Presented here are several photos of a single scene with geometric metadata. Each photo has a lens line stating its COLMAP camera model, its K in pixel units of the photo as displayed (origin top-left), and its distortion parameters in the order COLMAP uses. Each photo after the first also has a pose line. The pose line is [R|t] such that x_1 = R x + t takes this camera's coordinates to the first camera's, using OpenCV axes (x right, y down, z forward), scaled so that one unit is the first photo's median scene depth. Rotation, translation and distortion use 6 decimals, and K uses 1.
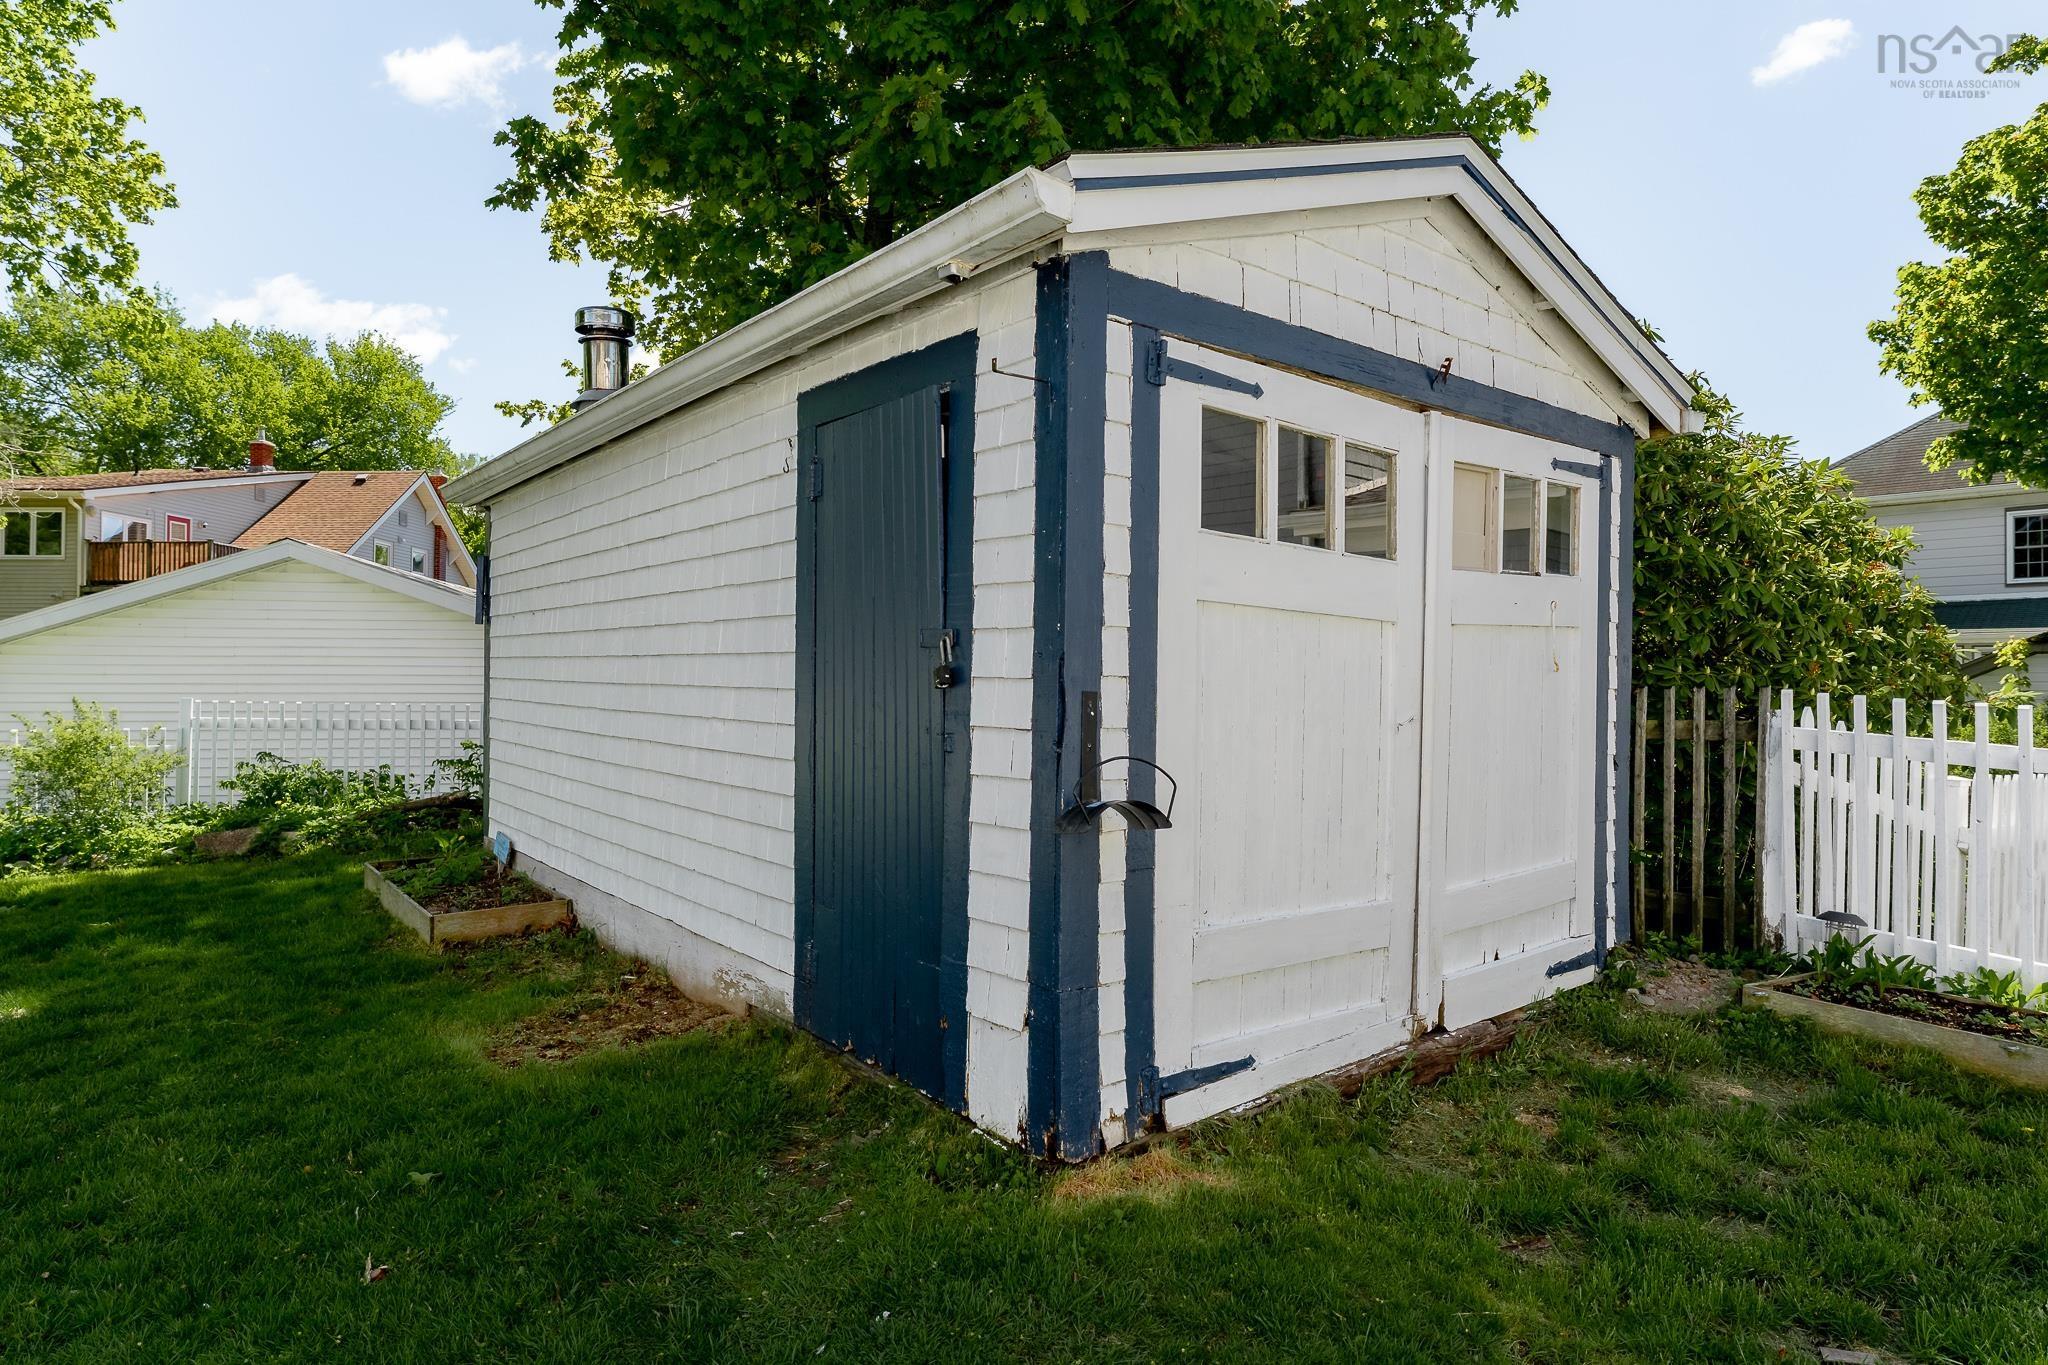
lens RADIAL K [[1176.3, 0, 1024.0], [0, 1176.3, 682.5], [0, 0, 1]] dist [-0.019562, 0.036813]
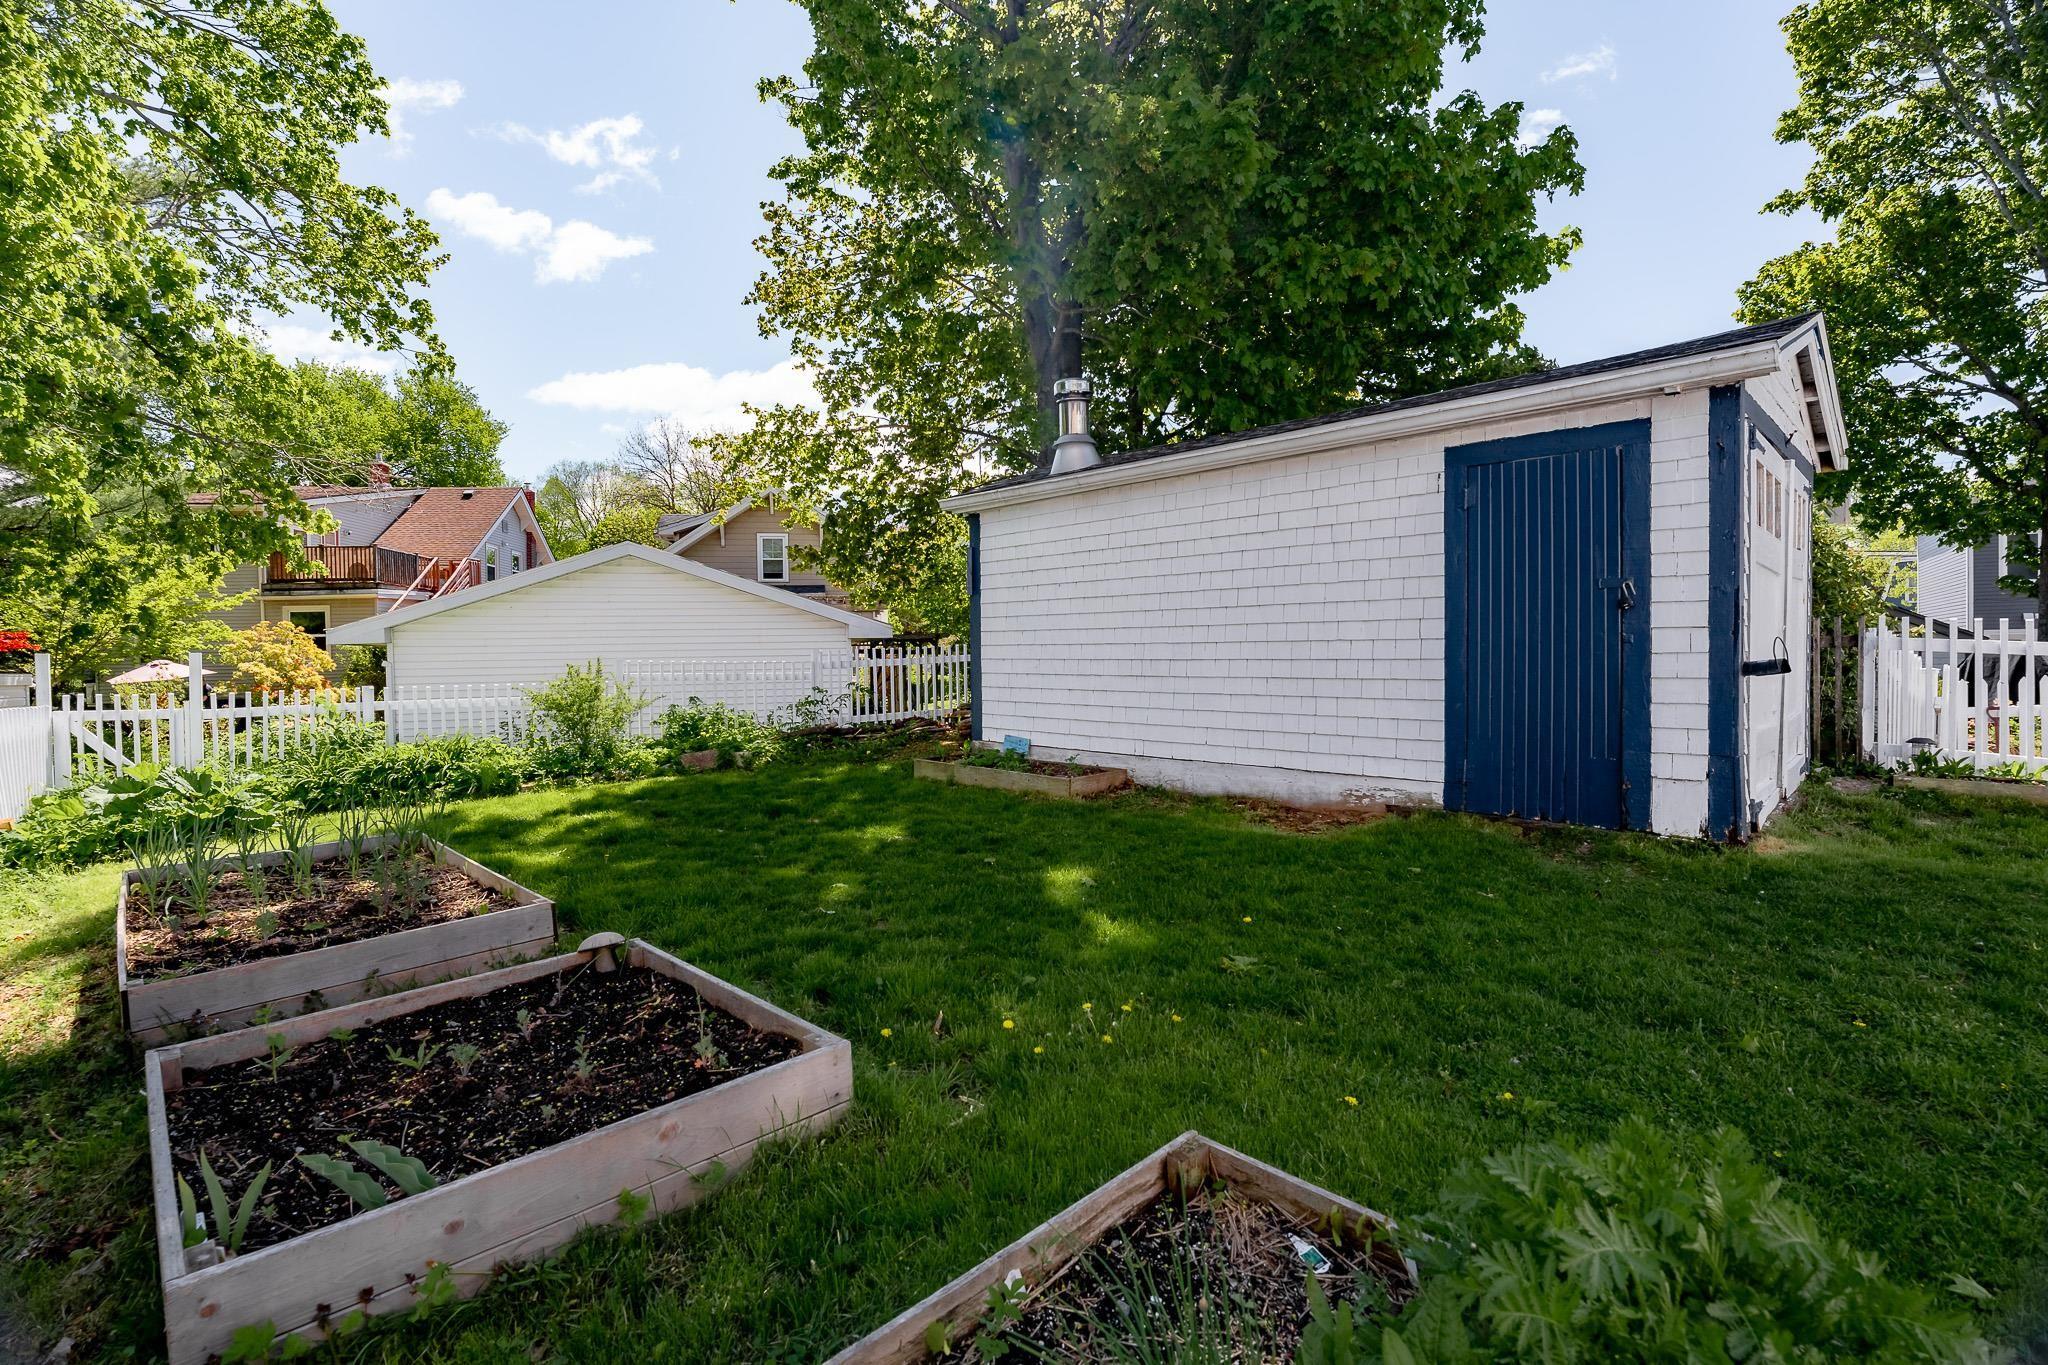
lens RADIAL K [[942.5, 0, 1024.0], [0, 942.5, 682.5], [0, 0, 1]] dist [-0.005994, -0.000169]
pose [[0.993950, -0.024225, 0.107127, -0.969171], [0.021131, 0.999329, 0.029923, 0.046304], [-0.107780, -0.027479, 0.993795, -0.322818]]
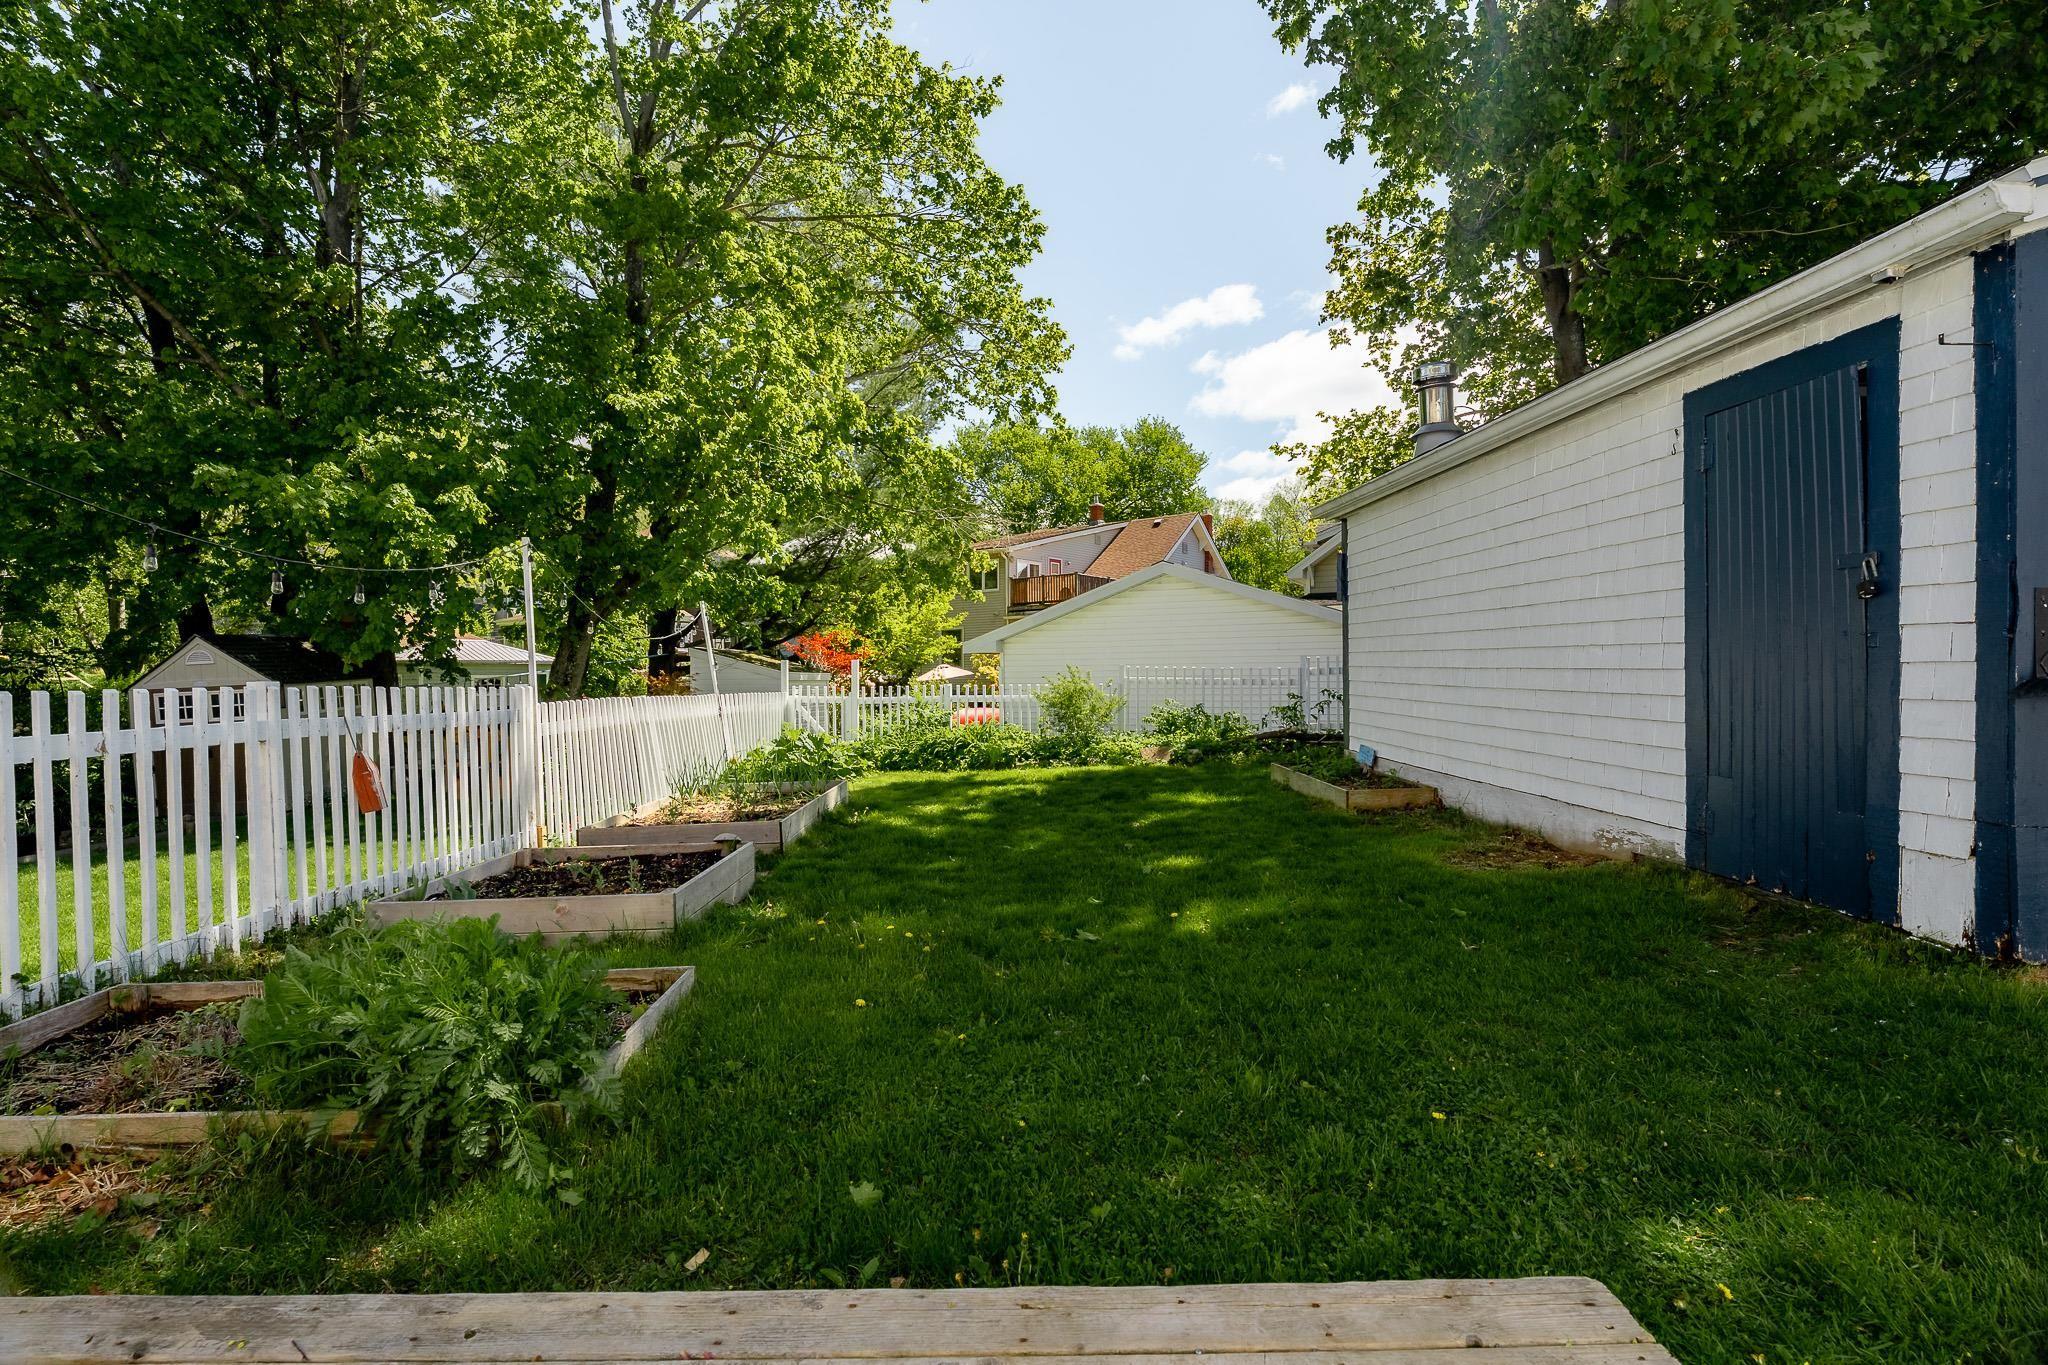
lens RADIAL K [[962.9, 0, 1025.8], [0, 962.9, 676.3], [0, 0, 1]] dist [-0.002018, -0.001980]
pose [[0.812321, -0.009740, -0.583129, -0.166983], [0.014325, 0.999892, 0.003255, 0.060598], [0.583035, -0.010997, 0.812373, -0.326797]]
